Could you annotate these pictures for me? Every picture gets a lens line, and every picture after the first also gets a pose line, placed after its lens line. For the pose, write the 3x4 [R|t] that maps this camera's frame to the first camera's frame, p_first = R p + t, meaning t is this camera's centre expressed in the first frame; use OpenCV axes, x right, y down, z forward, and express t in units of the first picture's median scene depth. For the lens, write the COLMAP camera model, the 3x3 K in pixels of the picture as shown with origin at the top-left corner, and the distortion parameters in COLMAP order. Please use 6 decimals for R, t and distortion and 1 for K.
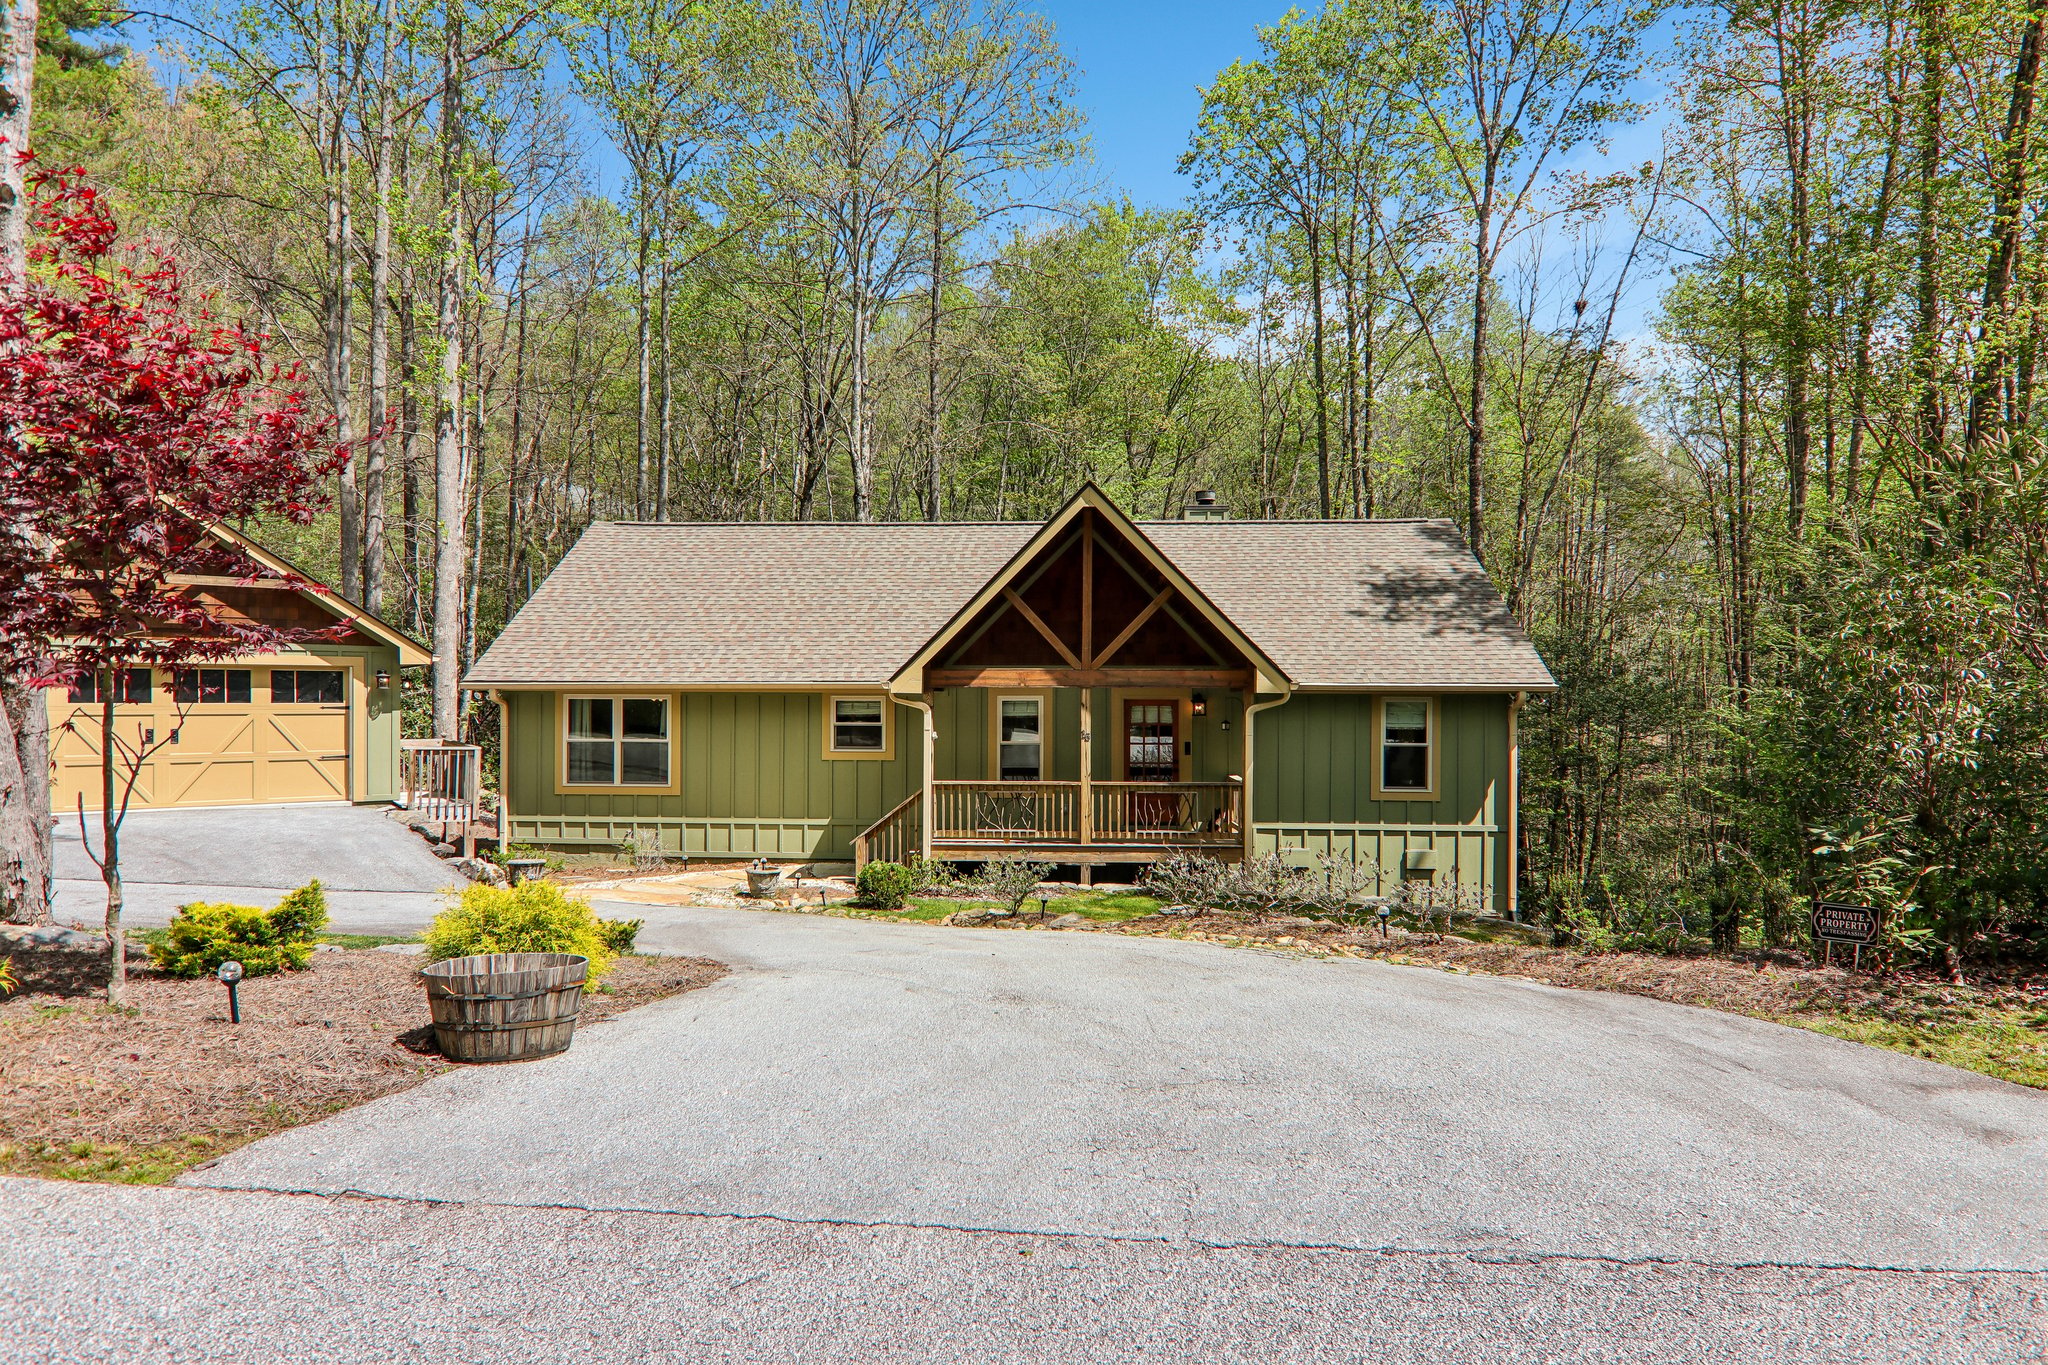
lens RADIAL K [[1130.2, 0, 1034.4], [0, 1130.2, 715.9], [0, 0, 1]] dist [0.001964, -0.015008]
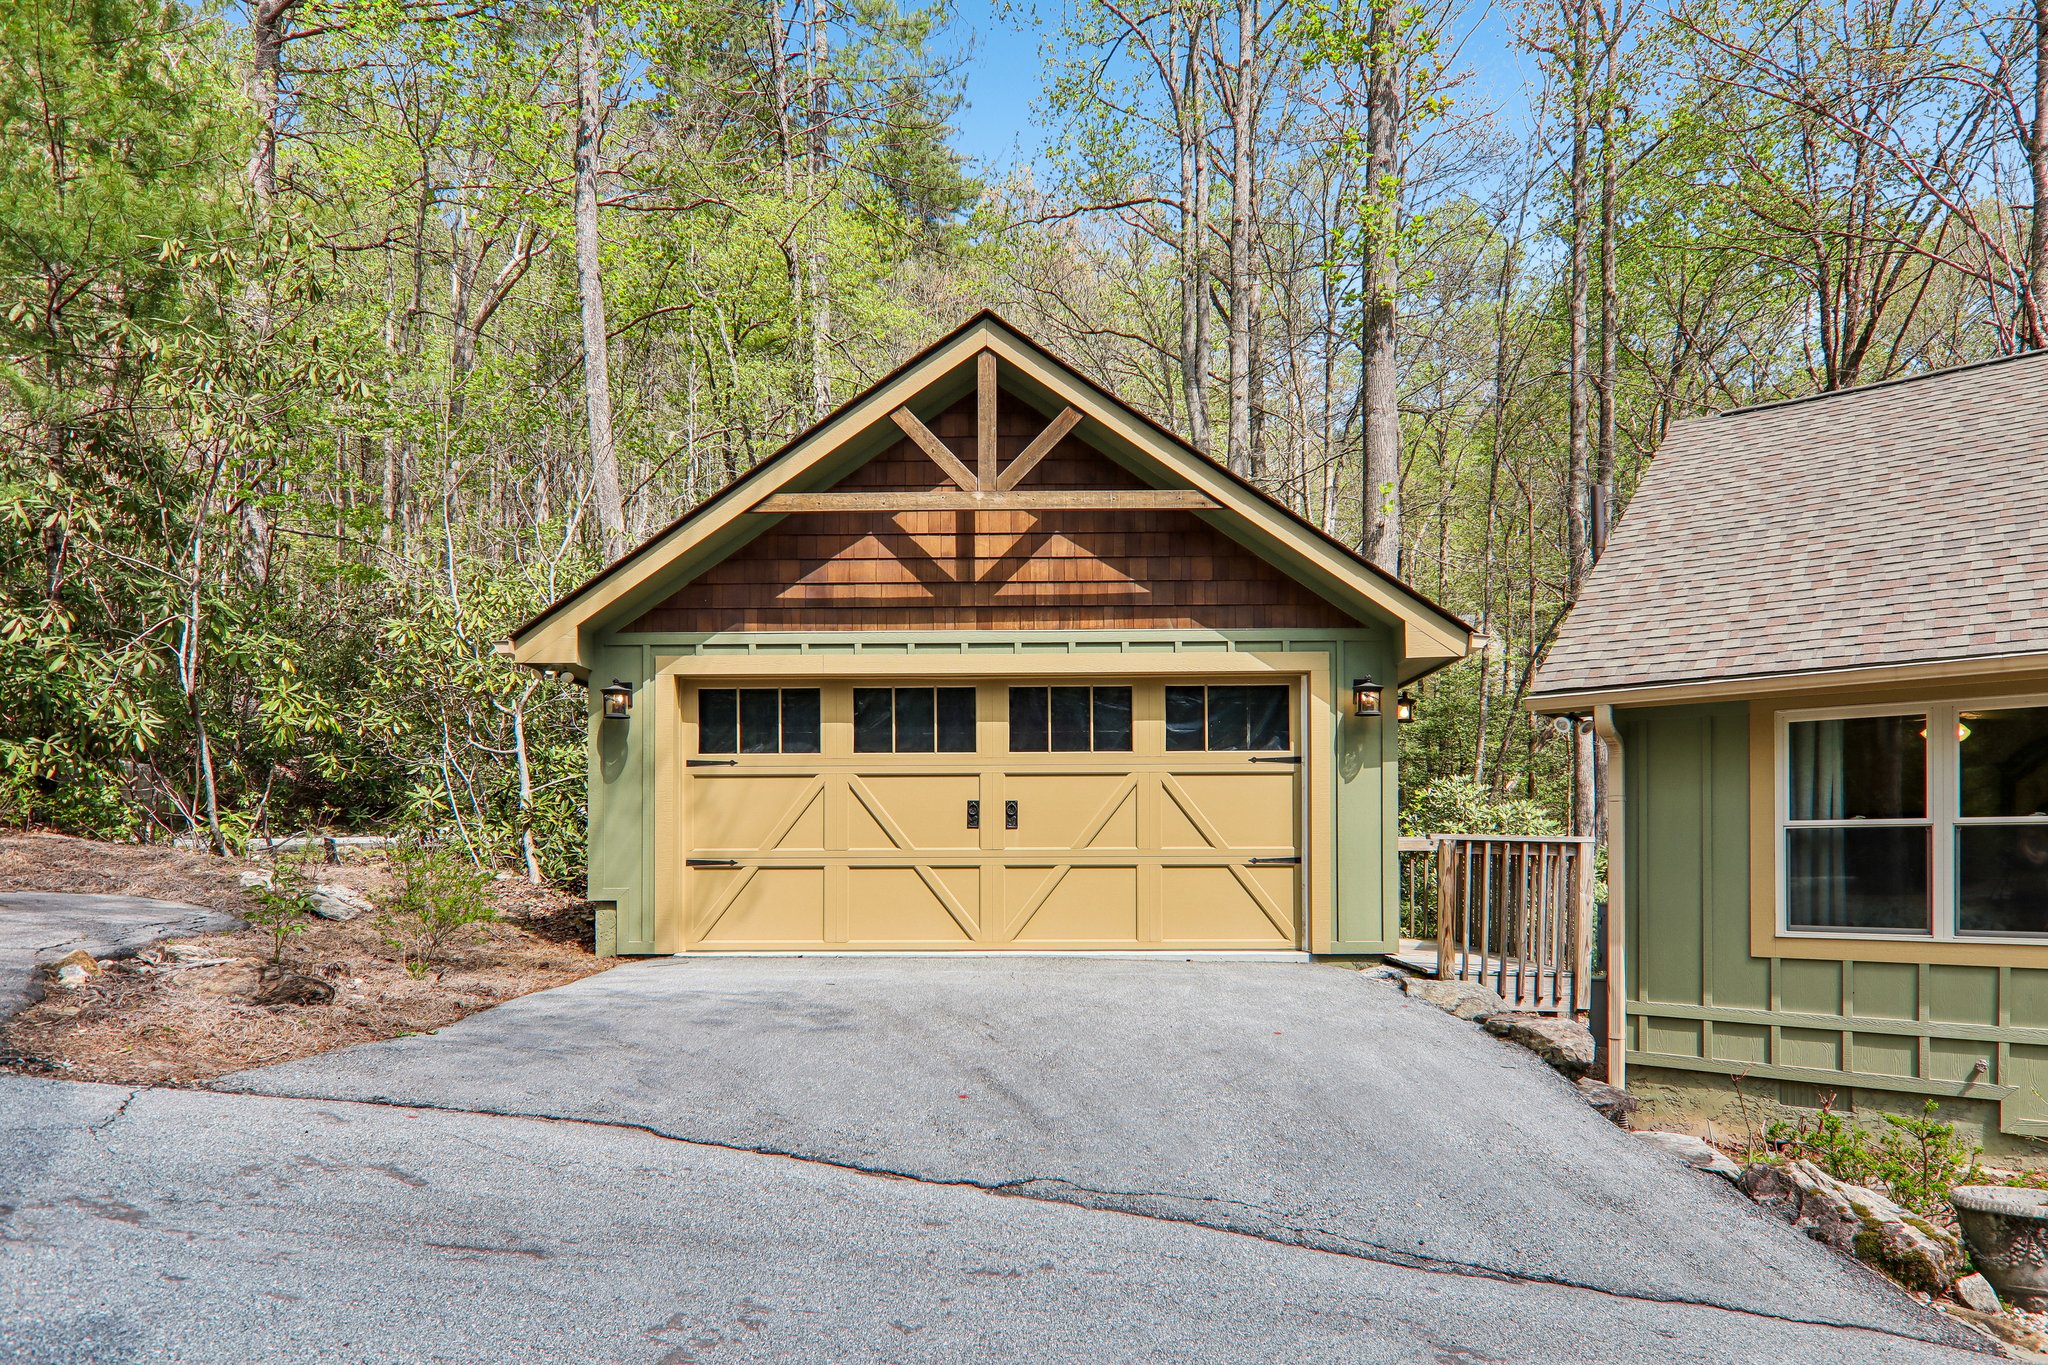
lens RADIAL K [[1203.5, 0, 1026.5], [0, 1203.5, 851.4], [0, 0, 1]] dist [-0.004203, -0.001160]
pose [[0.796971, -0.006954, -0.603977, -0.377986], [-0.003298, 0.999869, -0.015865, 0.039887], [0.604008, 0.014636, 0.796844, 0.501800]]
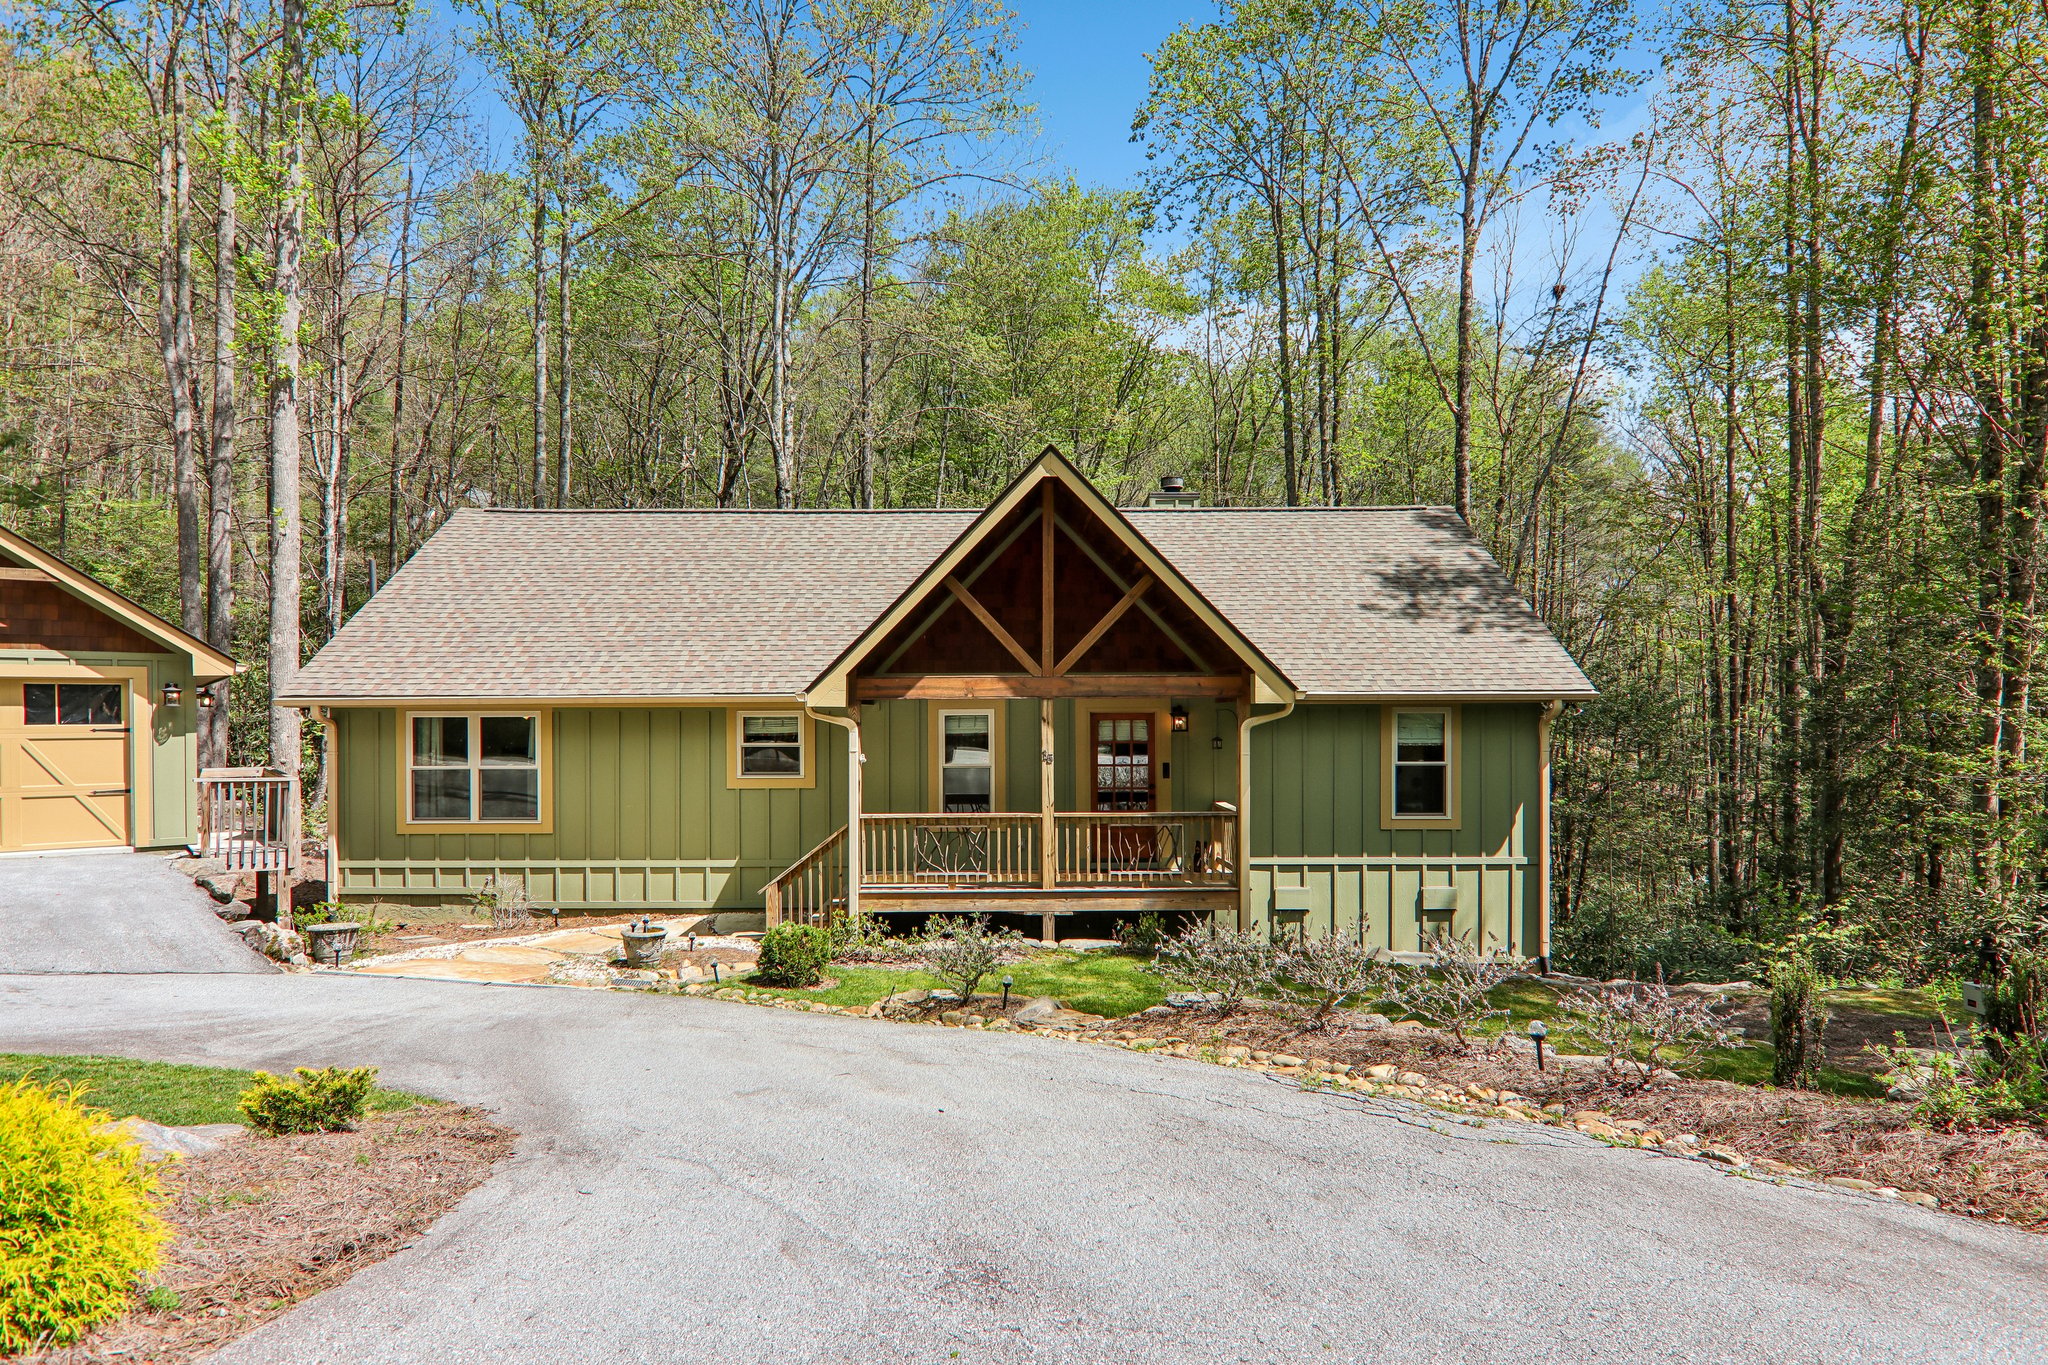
lens RADIAL K [[1145.9, 0, 1038.4], [0, 1145.9, 729.2], [0, 0, 1]] dist [0.000028, -0.015375]
pose [[0.998411, -0.007944, 0.055790, -0.006840], [0.008063, 0.999966, -0.001910, -0.001129], [-0.055773, 0.002357, 0.998441, 0.151168]]
